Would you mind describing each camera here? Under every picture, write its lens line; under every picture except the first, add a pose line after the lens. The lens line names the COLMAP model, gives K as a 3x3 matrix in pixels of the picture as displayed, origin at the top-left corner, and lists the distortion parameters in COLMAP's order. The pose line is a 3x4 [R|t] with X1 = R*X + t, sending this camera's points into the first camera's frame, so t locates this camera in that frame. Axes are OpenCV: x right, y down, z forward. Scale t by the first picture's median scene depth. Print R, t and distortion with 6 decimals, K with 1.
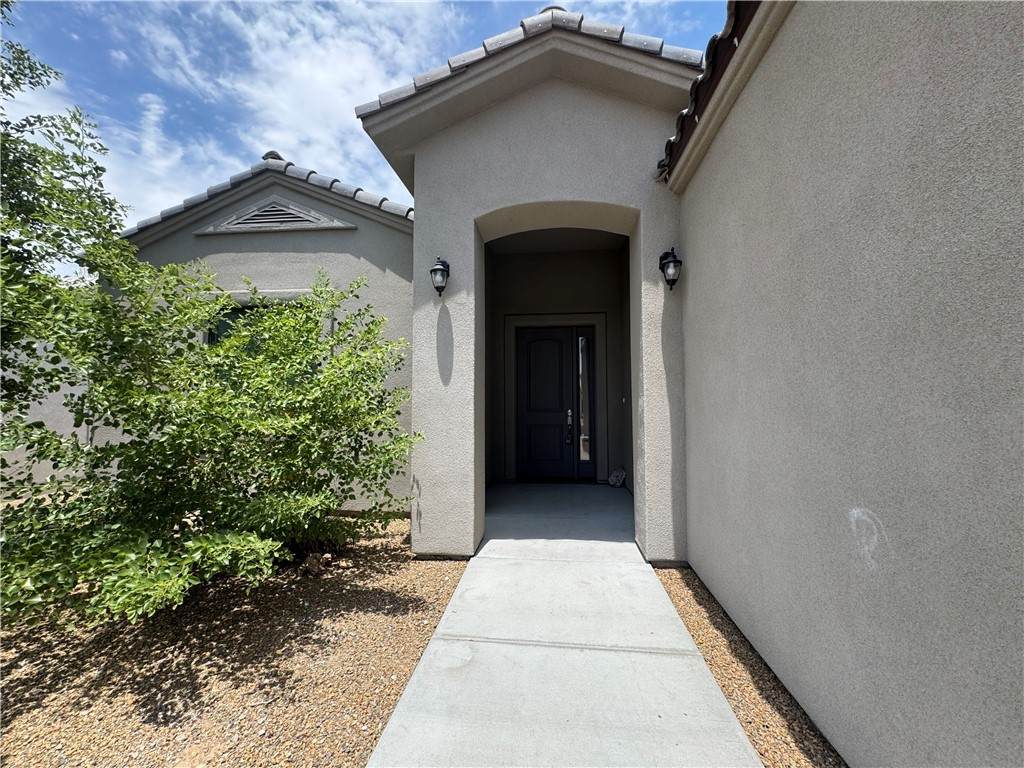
lens RADIAL K [[407.4, 0, 512.4], [0, 407.4, 386.3], [0, 0, 1]] dist [-0.002072, 0.000946]
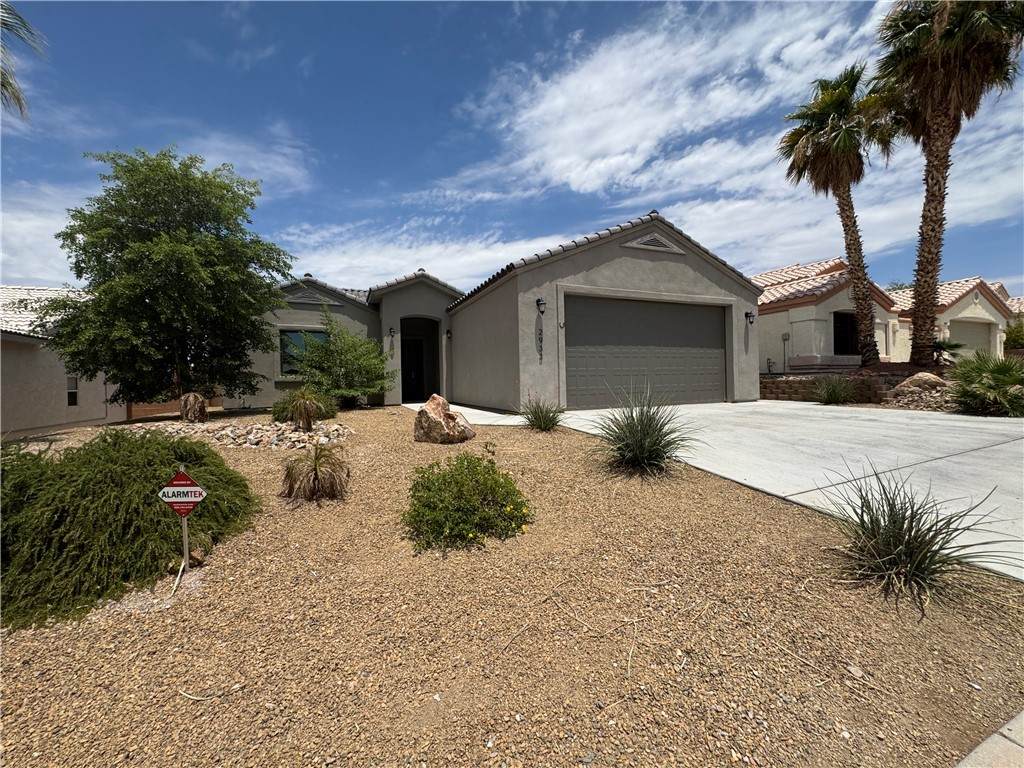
lens RADIAL K [[407.4, 0, 505.4], [0, 407.4, 382.4], [0, 0, 1]] dist [-0.002072, 0.000946]
pose [[0.875305, -0.018185, 0.483229, -1.065926], [0.014354, 0.999829, 0.011625, 0.176023], [-0.483358, -0.003239, 0.875417, -2.761257]]
